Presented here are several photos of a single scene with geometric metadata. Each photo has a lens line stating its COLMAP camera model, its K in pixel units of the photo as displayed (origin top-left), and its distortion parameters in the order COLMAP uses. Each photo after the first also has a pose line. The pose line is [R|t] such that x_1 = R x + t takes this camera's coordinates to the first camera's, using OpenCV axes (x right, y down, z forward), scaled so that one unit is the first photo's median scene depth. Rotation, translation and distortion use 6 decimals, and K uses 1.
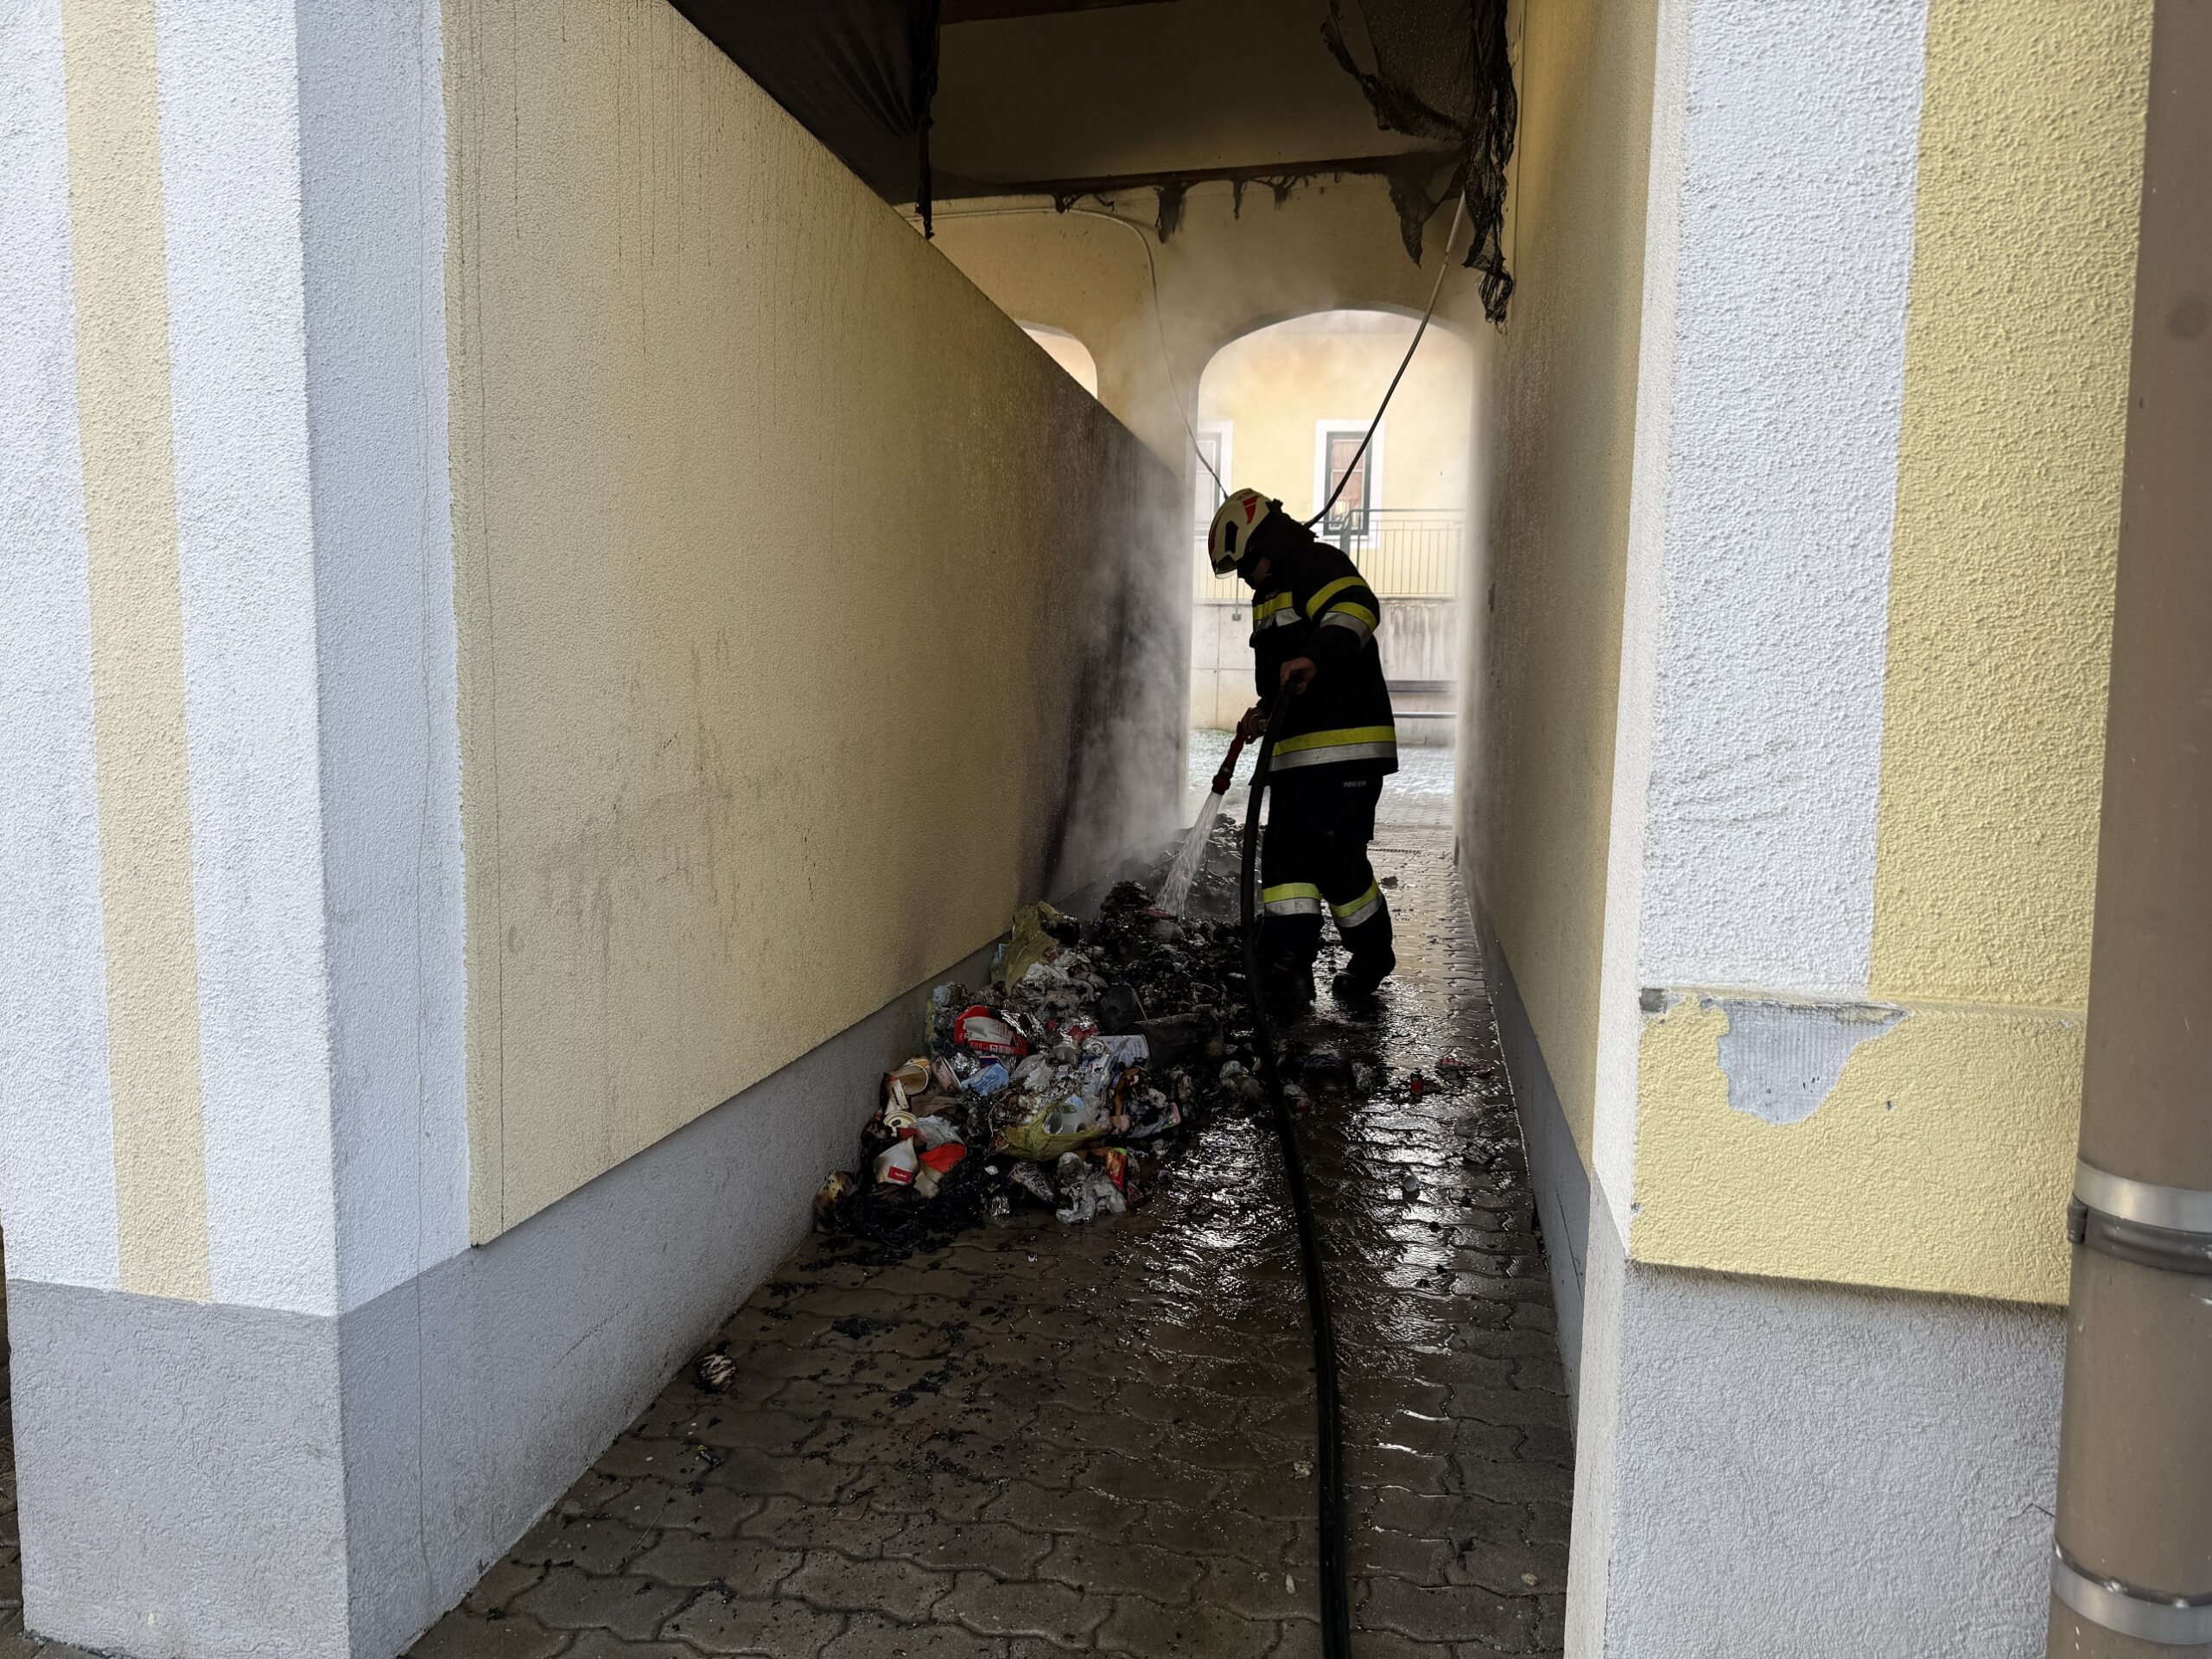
lens RADIAL K [[1533.7, 0, 1113.2], [0, 1533.7, 832.2], [0, 0, 1]] dist [0.003111, -0.011030]
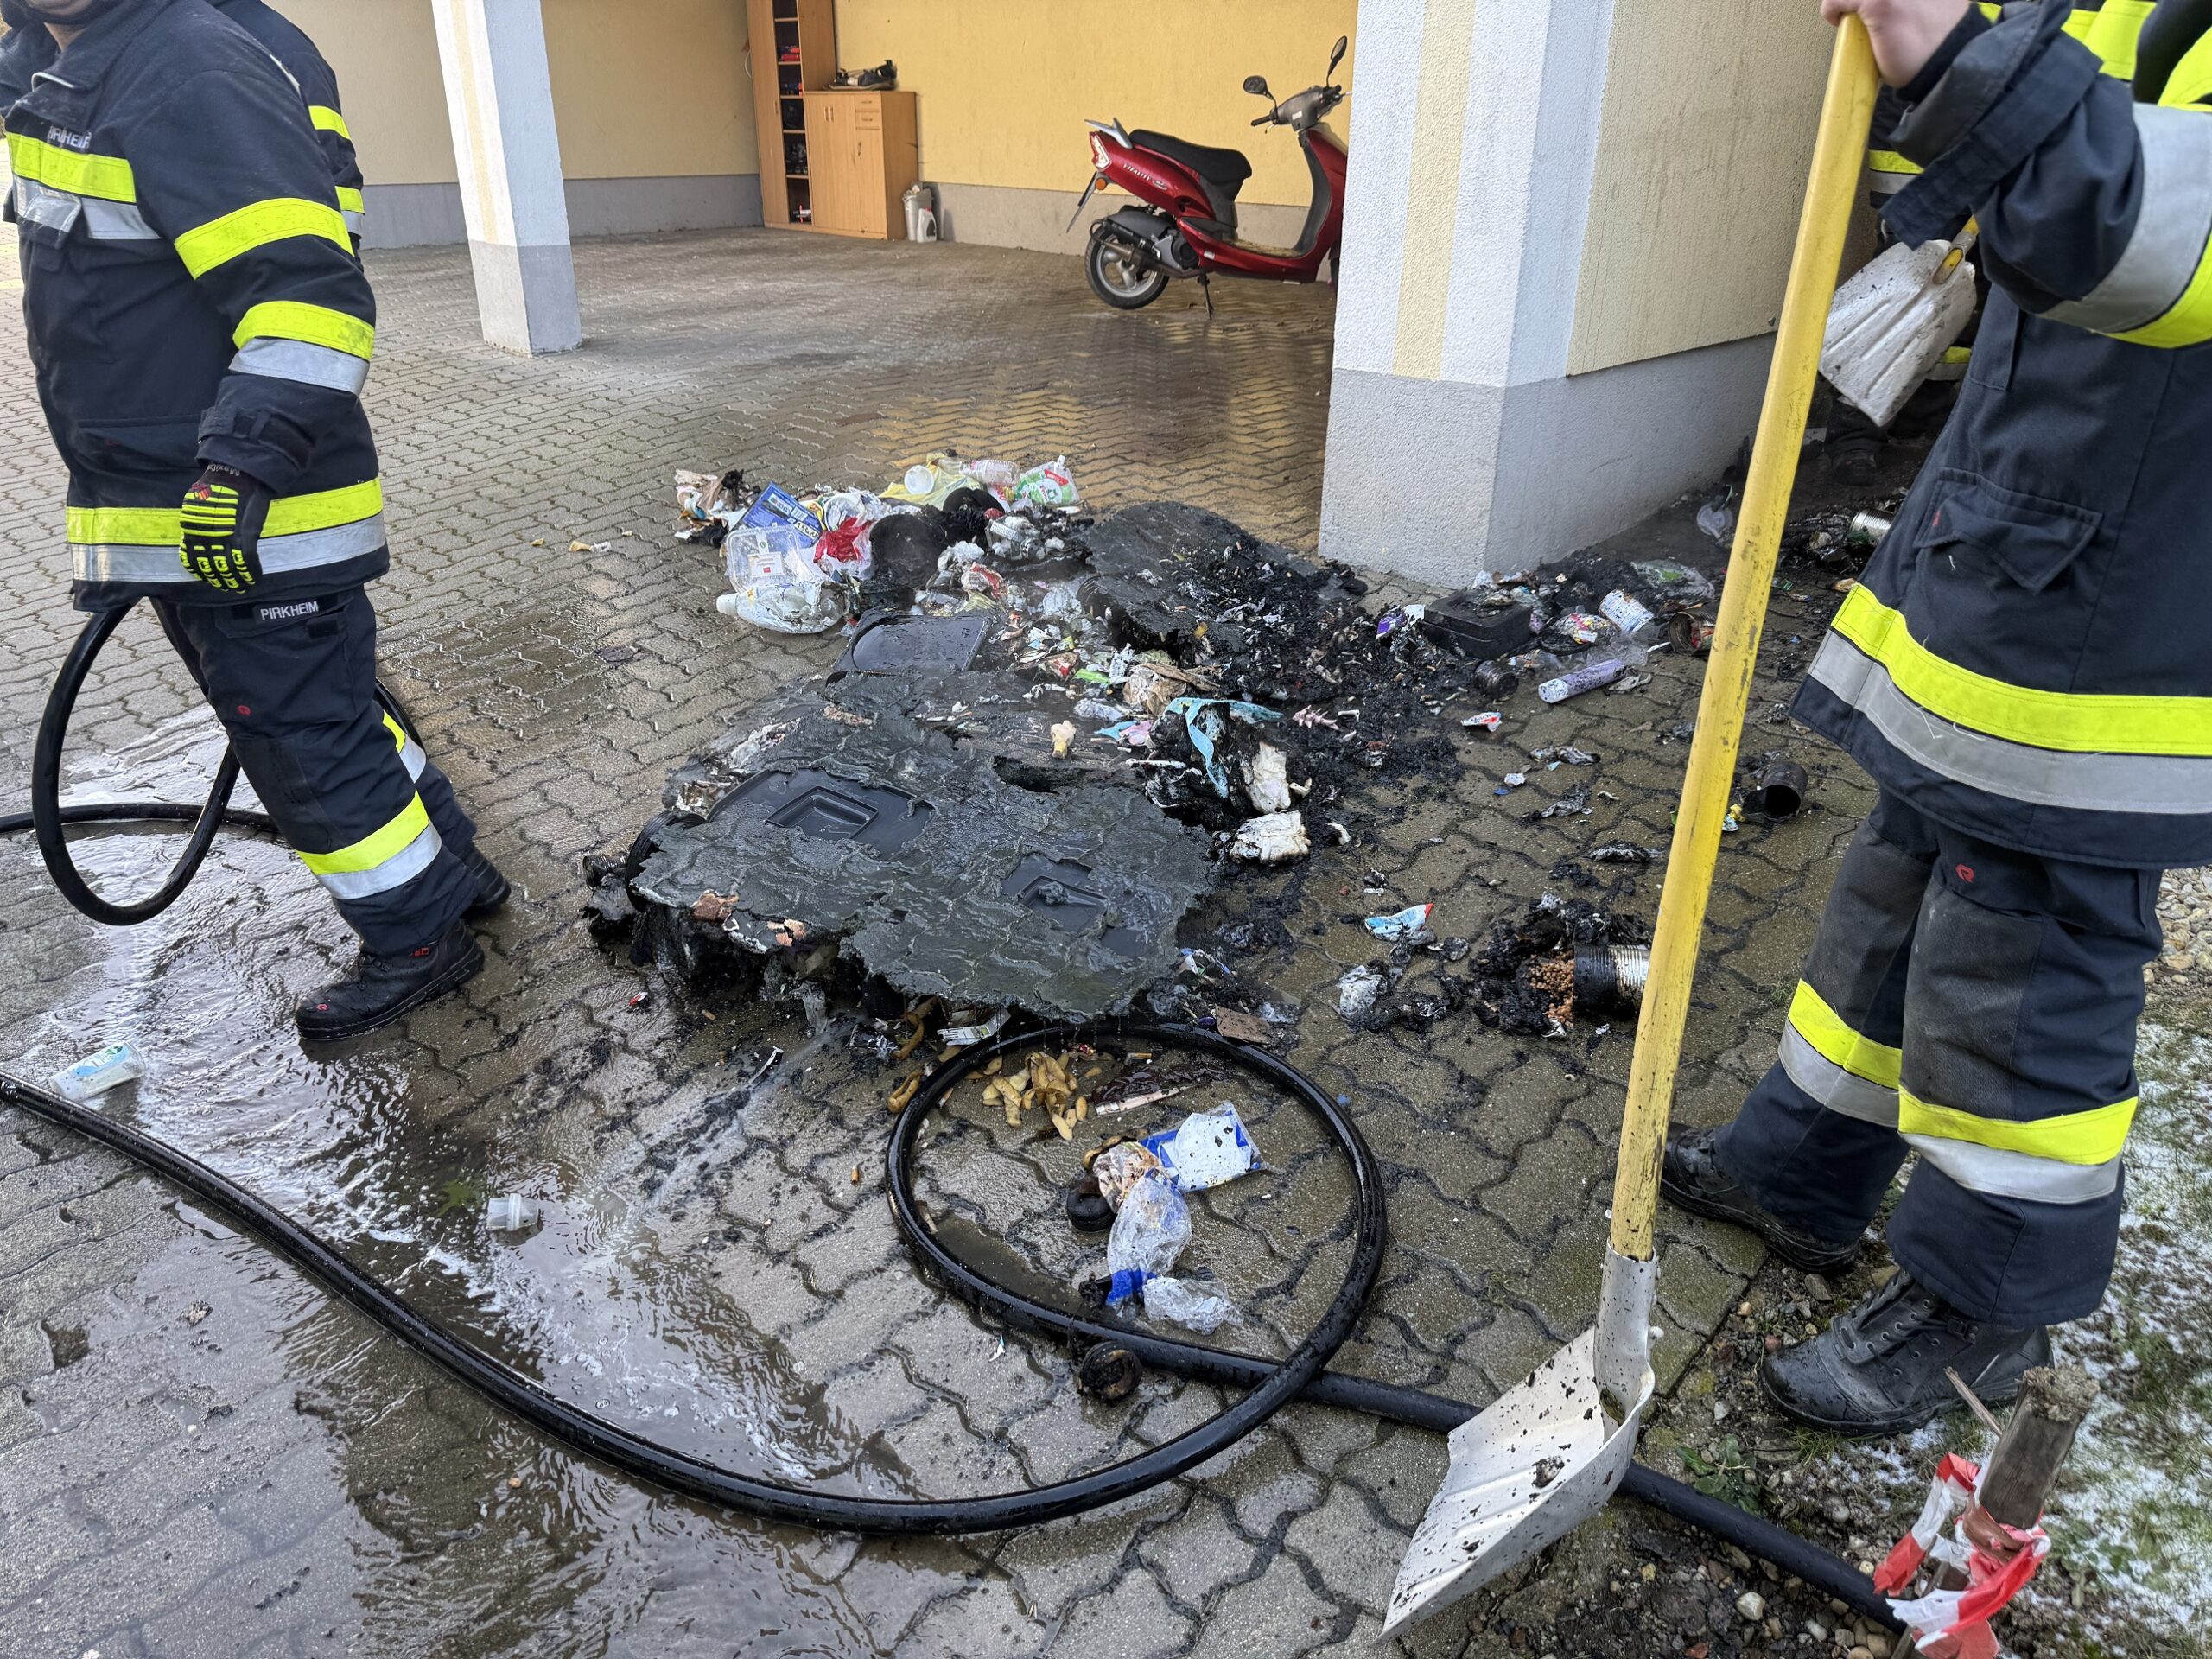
lens RADIAL K [[1542.4, 0, 1108.0], [0, 1542.4, 824.2], [0, 0, 1]] dist [-0.003579, -0.000271]
pose [[0.842502, 0.218682, -0.492310, 0.143515], [-0.044463, 0.939007, 0.341012, 0.200045], [0.536856, -0.265413, 0.800838, -0.971564]]
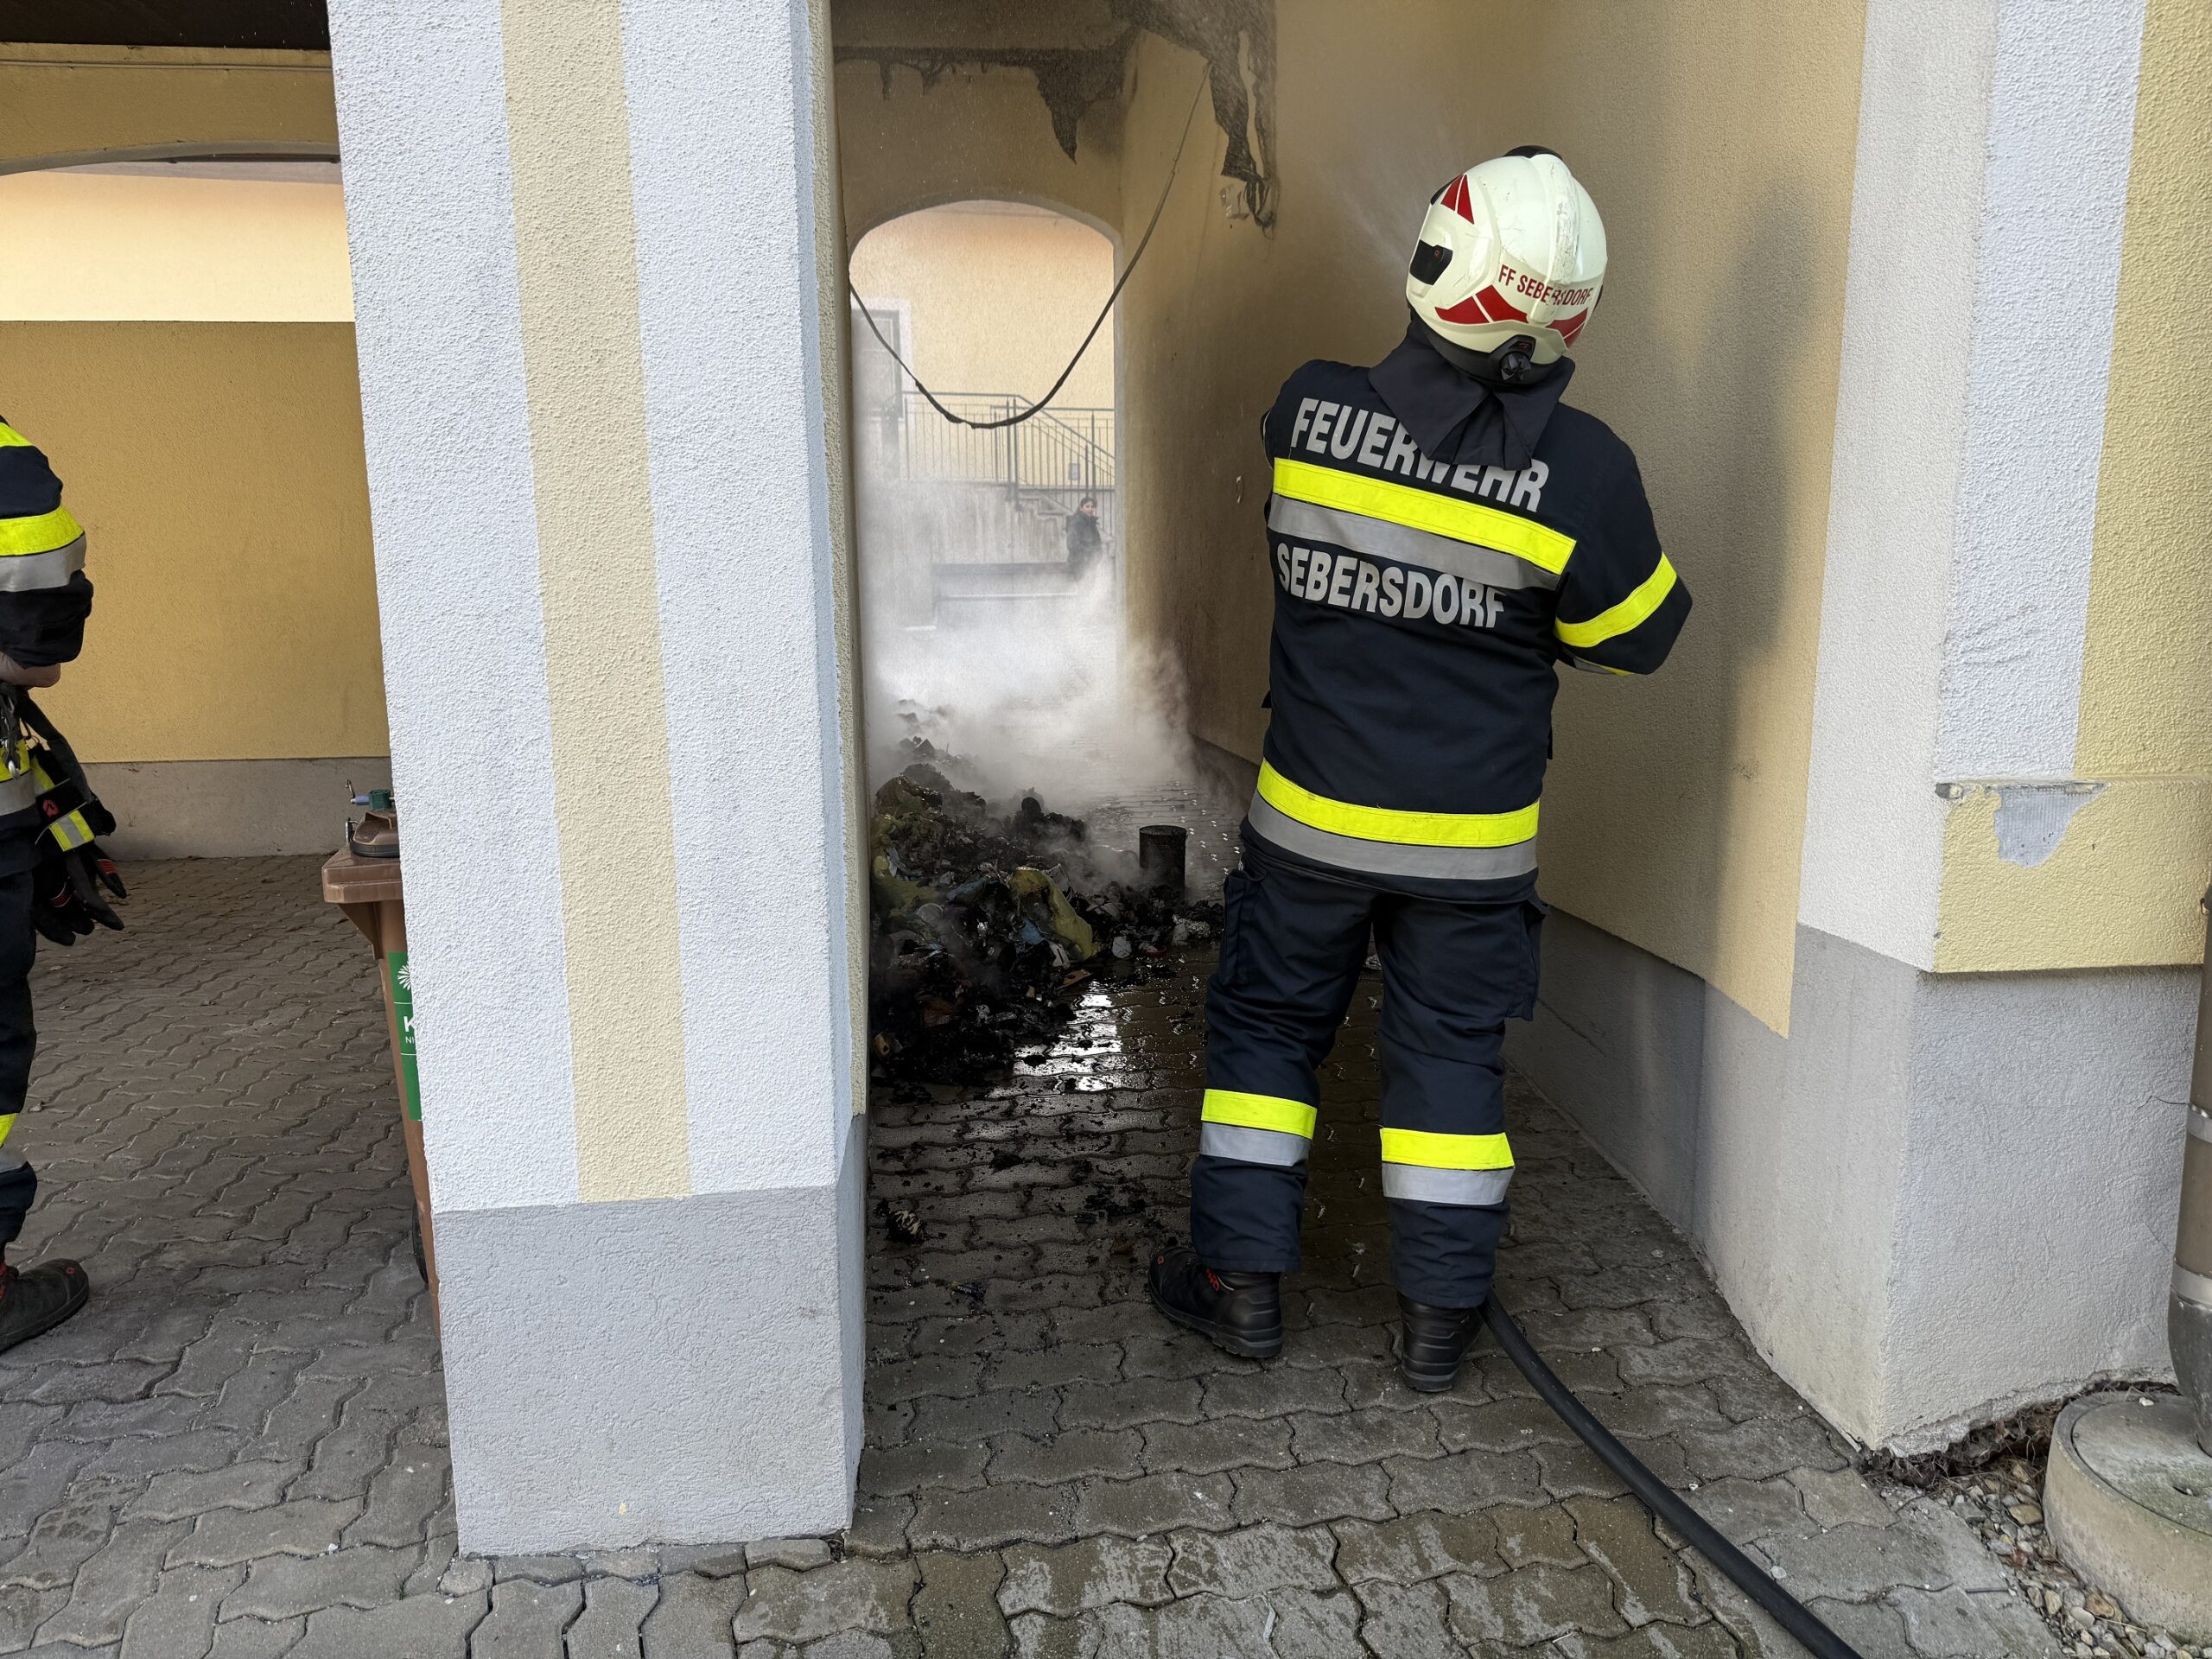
lens RADIAL K [[1533.7, 0, 1113.2], [0, 1533.7, 832.2], [0, 0, 1]] dist [0.003111, -0.011030]
pose [[0.941389, -0.081337, 0.327369, -0.674523], [0.056725, 0.994845, 0.084055, -0.013251], [-0.332518, -0.060558, 0.941151, -0.072494]]
